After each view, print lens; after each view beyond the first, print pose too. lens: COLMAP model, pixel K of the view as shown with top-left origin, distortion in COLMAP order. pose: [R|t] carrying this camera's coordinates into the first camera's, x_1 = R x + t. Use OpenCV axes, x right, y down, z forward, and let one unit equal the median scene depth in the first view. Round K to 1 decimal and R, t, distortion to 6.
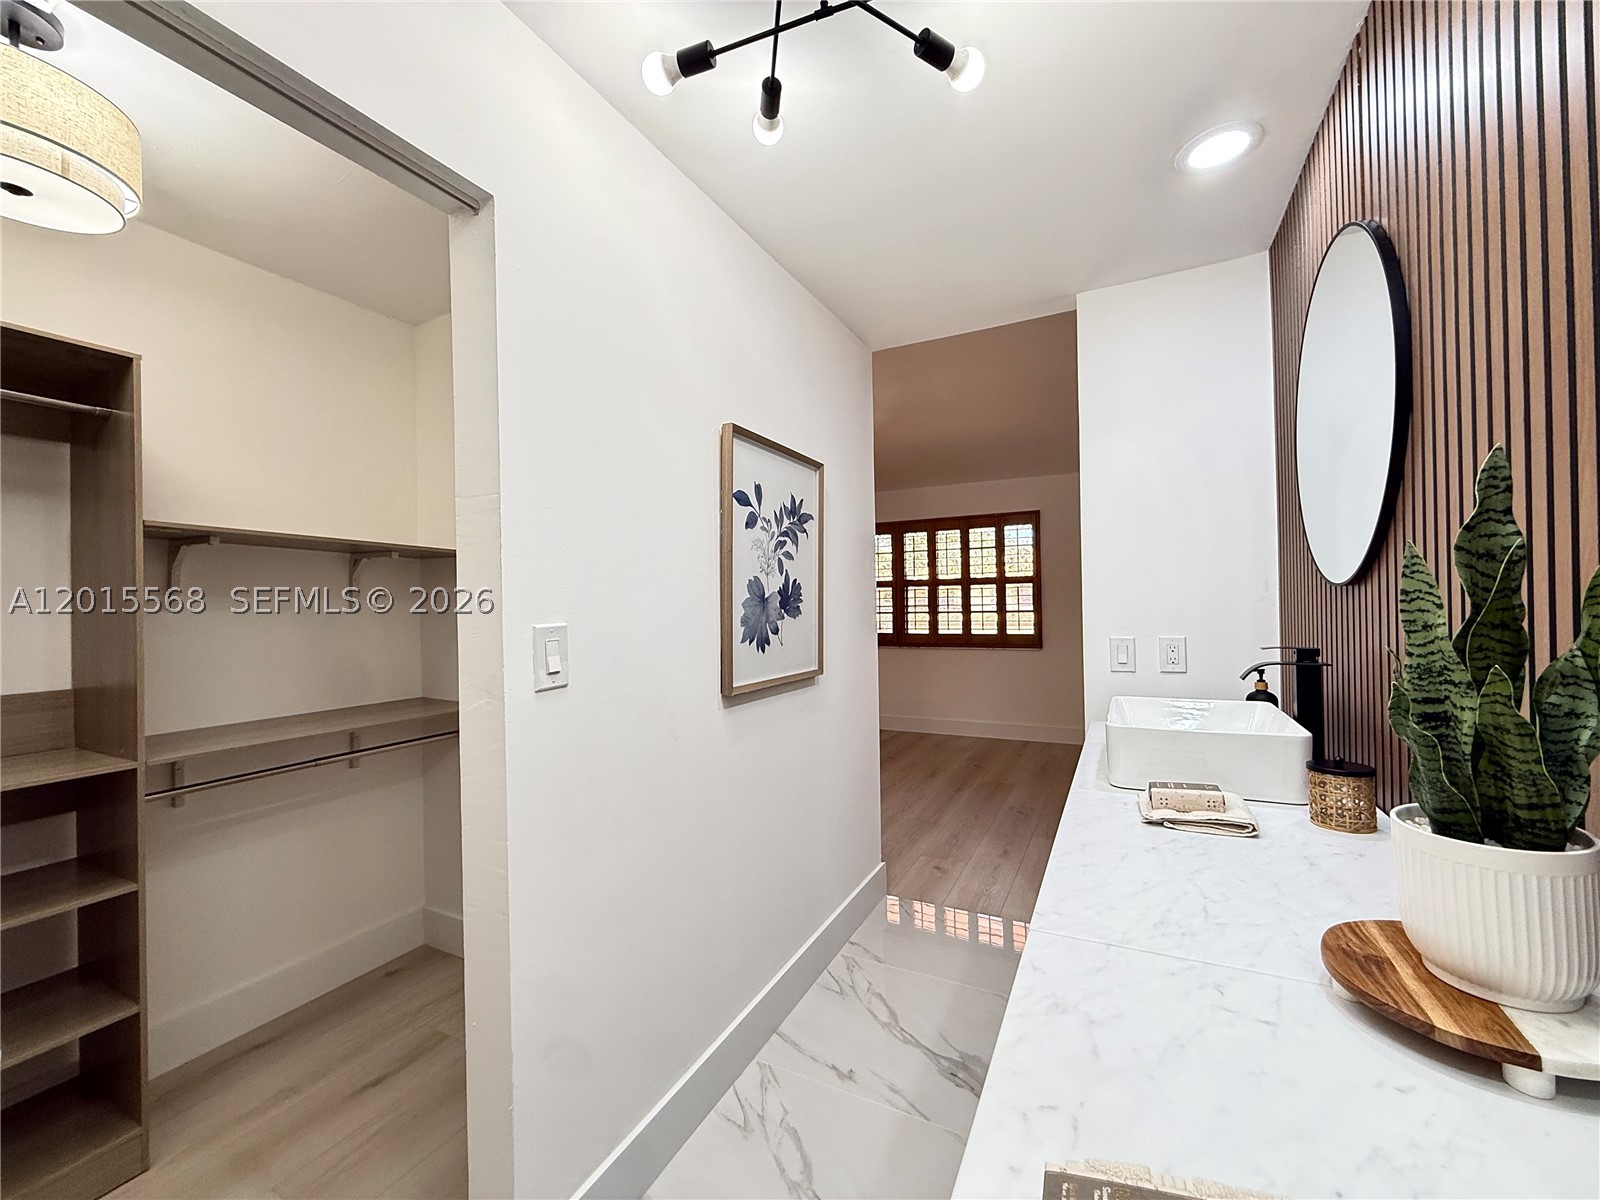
lens RADIAL K [[640.1, 0, 791.4], [0, 640.1, 599.2], [0, 0, 1]] dist [-0.001368, 0.000787]
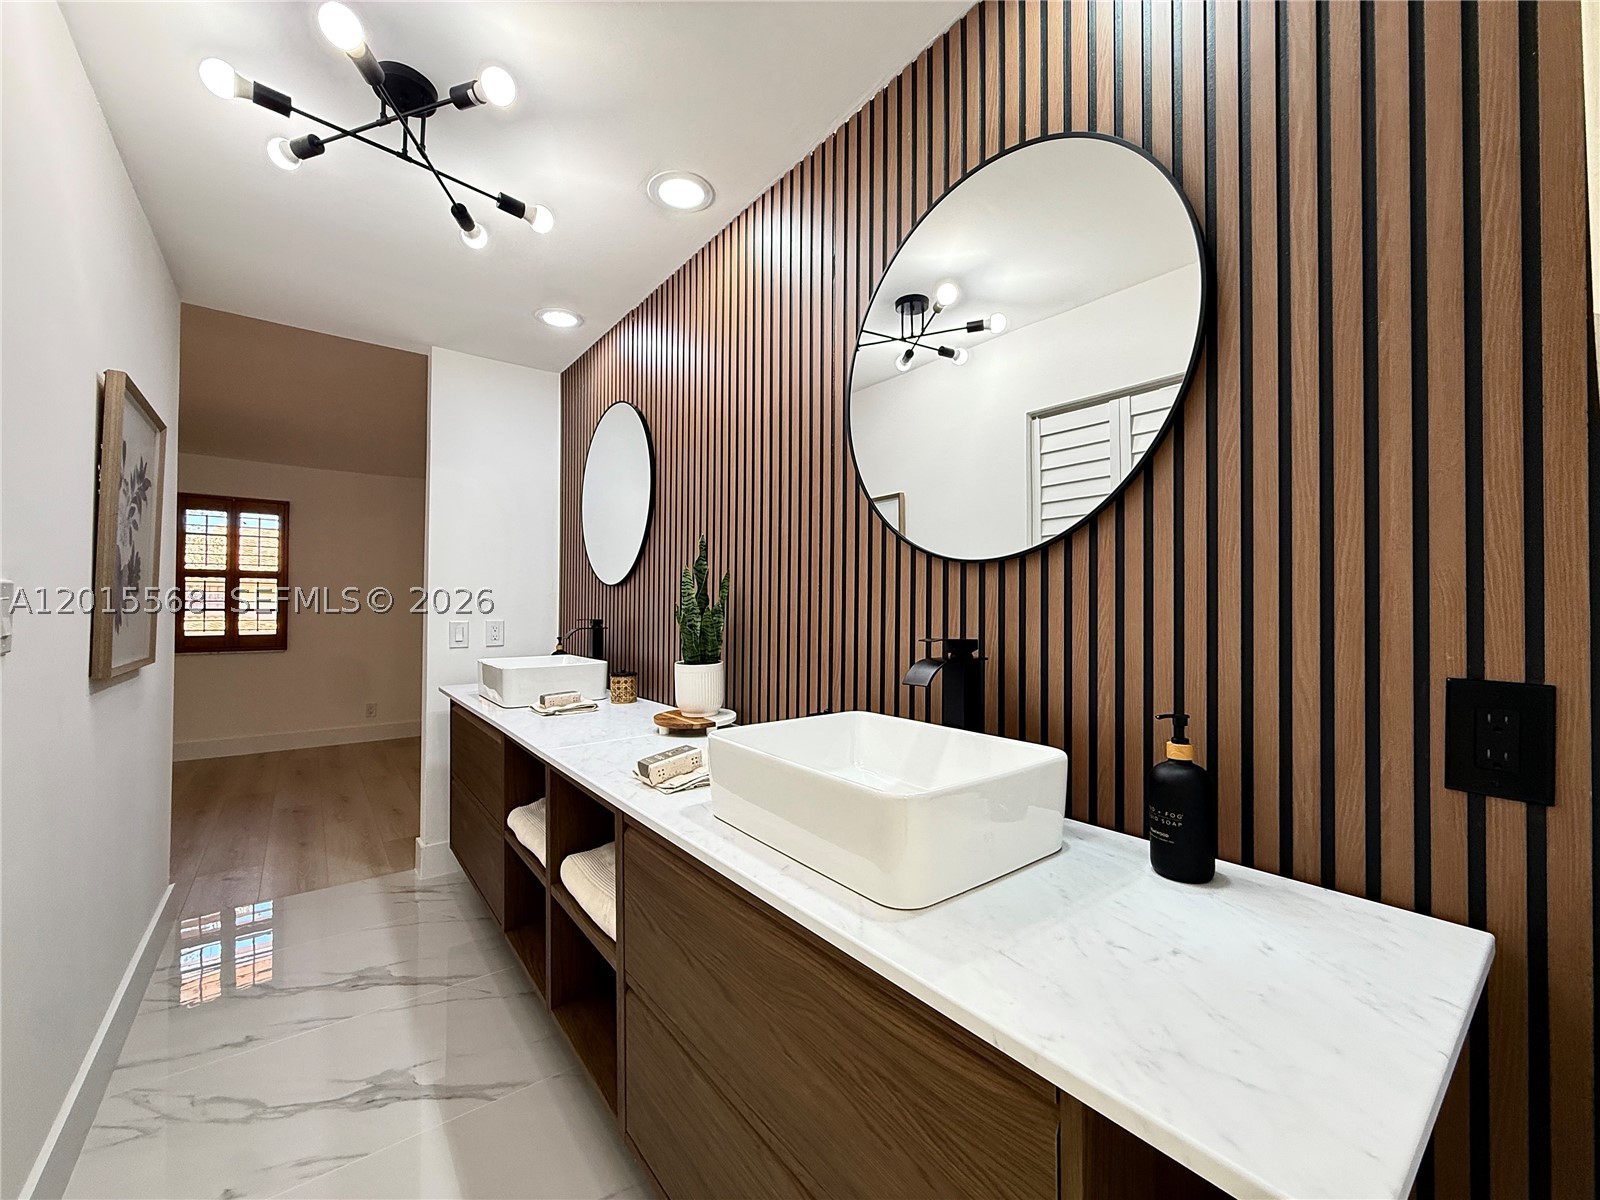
lens RADIAL K [[640.1, 0, 805.7], [0, 640.1, 604.0], [0, 0, 1]] dist [-0.001368, 0.000787]
pose [[0.407959, 0.025891, 0.912633, -0.431814], [-0.019280, 0.999619, -0.019740, 0.040320], [-0.912797, -0.009542, 0.408303, -0.199974]]
